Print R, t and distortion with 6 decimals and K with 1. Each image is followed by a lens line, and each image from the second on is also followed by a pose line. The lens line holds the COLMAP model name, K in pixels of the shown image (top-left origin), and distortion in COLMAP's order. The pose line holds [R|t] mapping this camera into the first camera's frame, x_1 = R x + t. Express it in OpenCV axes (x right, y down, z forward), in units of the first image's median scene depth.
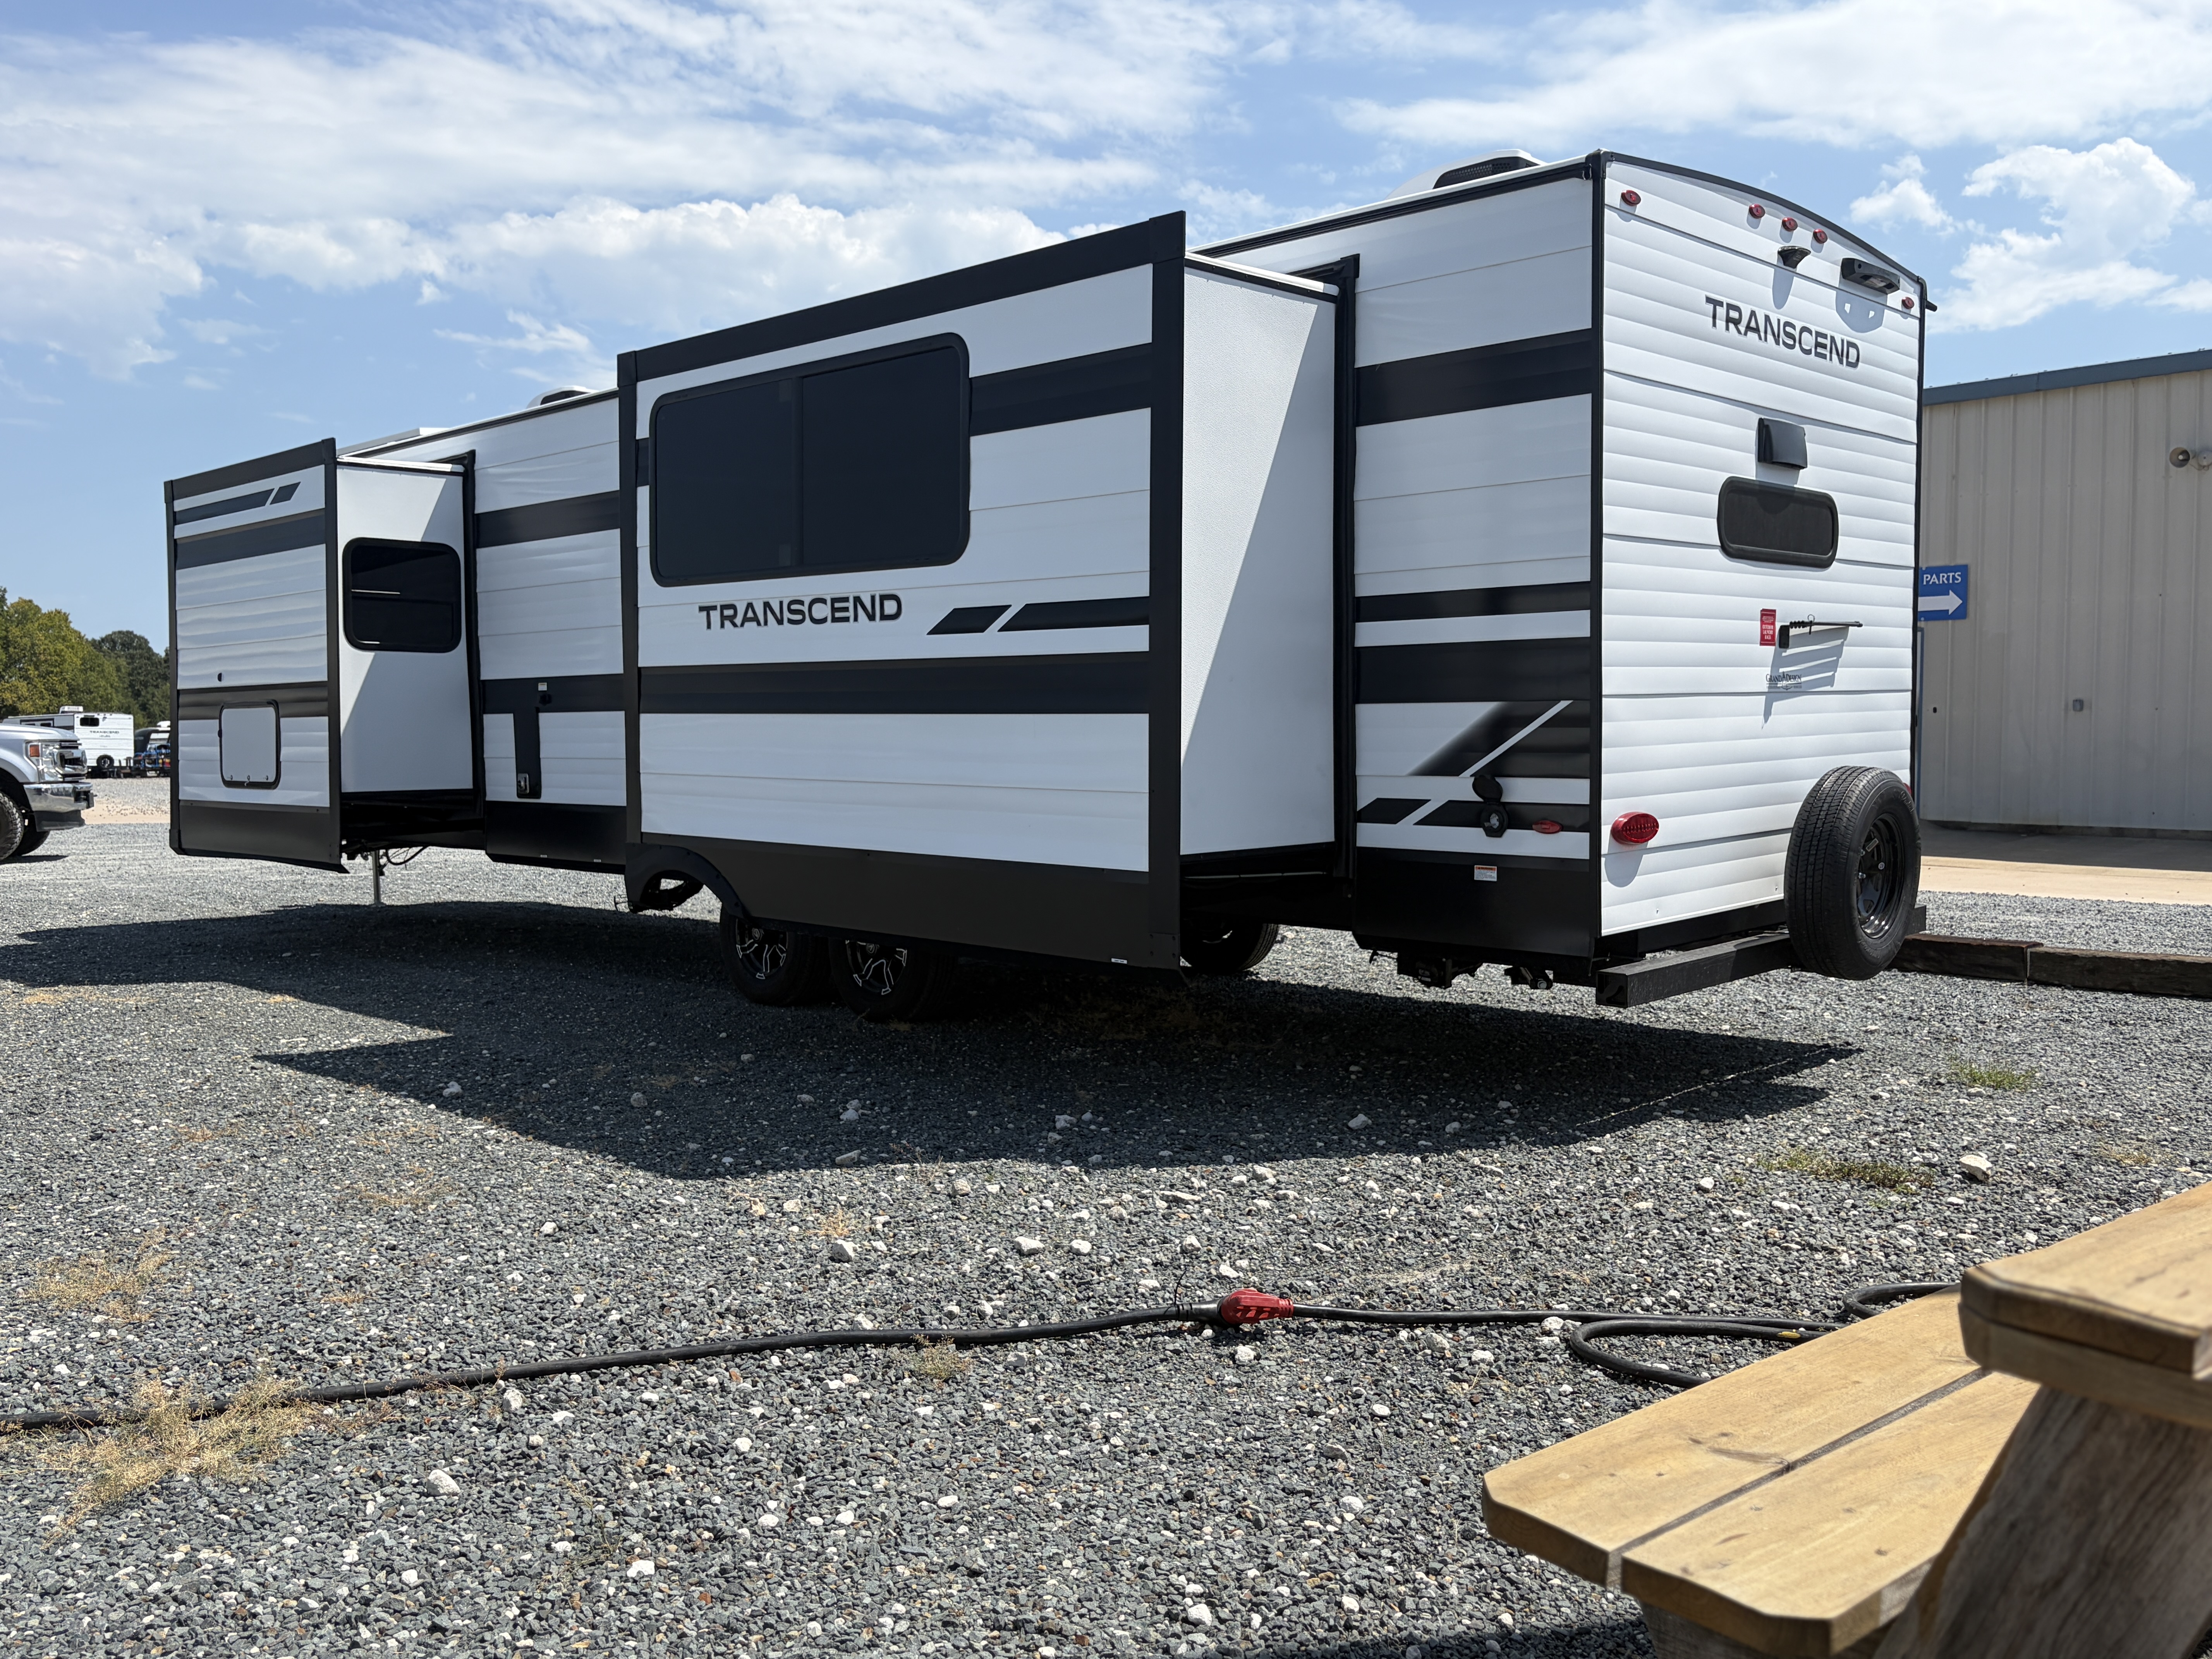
lens RADIAL K [[1815.4, 0, 1107.9], [0, 1815.4, 812.4], [0, 0, 1]] dist [0.053778, -0.071480]
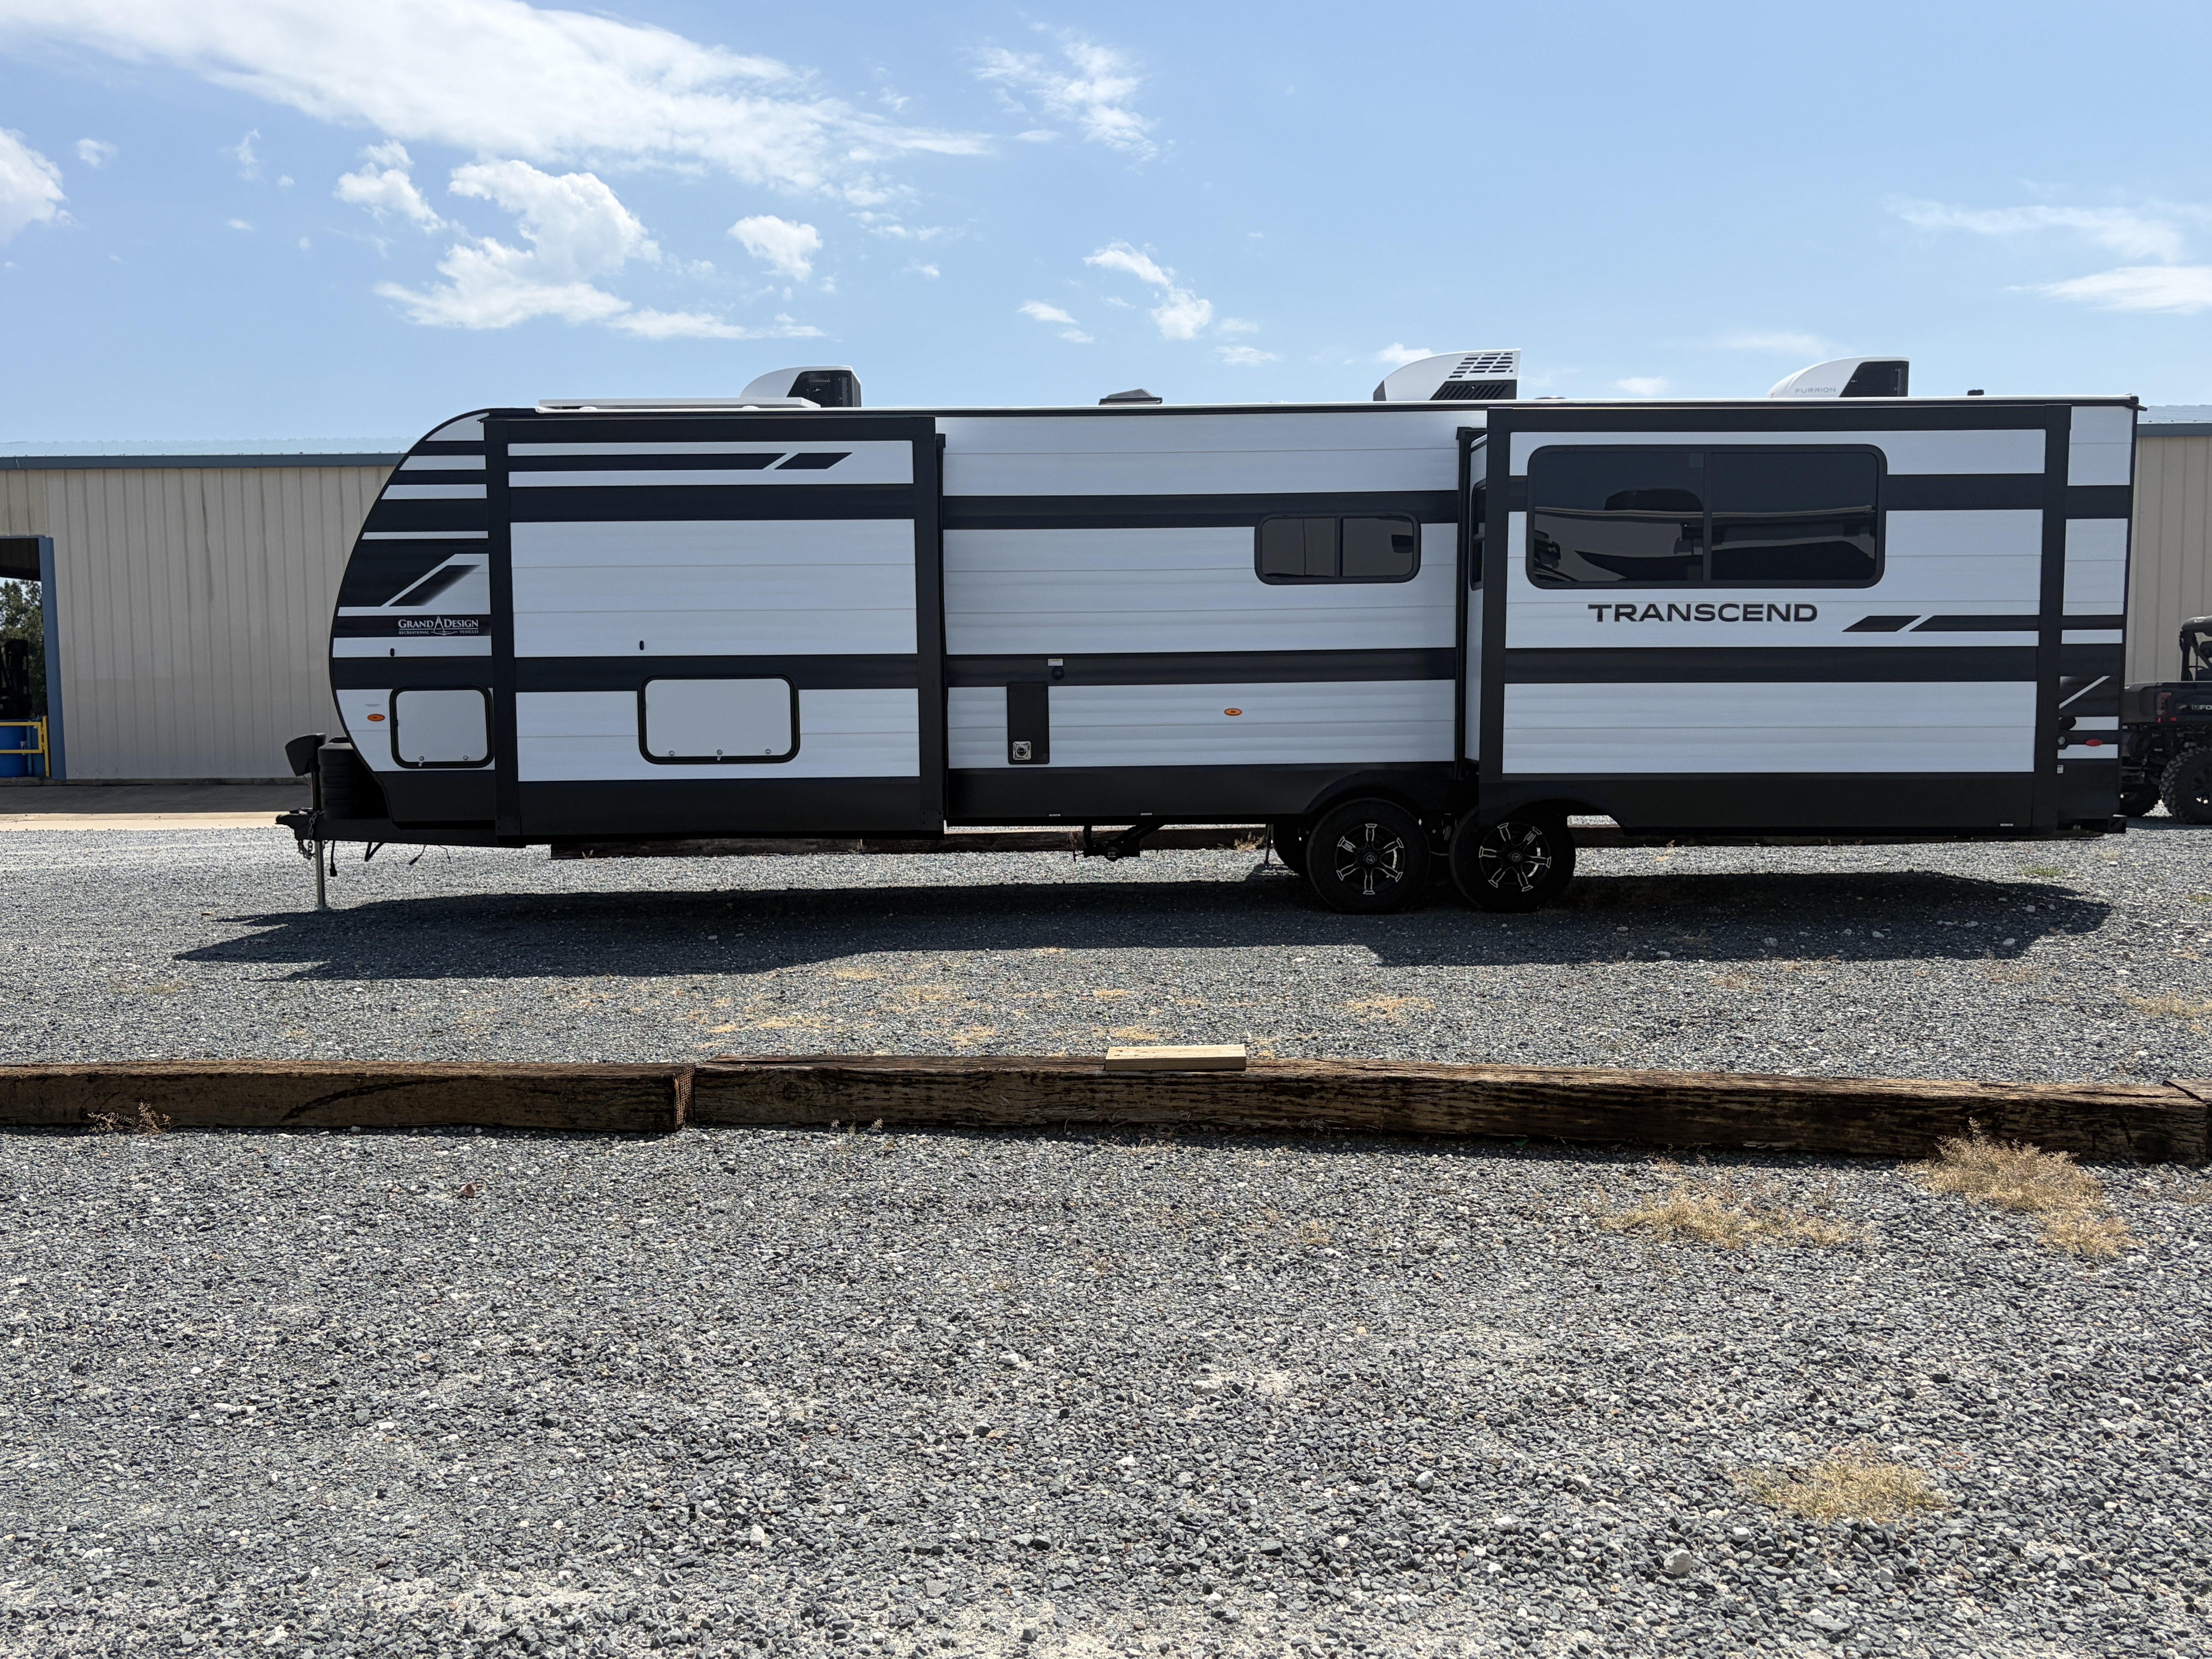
lens RADIAL K [[1815.4, 0, 1130.3], [0, 1815.4, 828.4], [0, 0, 1]] dist [0.053778, -0.071480]
pose [[0.711585, -0.052257, 0.700654, -1.533497], [0.040389, 0.998624, 0.033461, -0.004558], [-0.701438, 0.004488, 0.712716, 0.277152]]
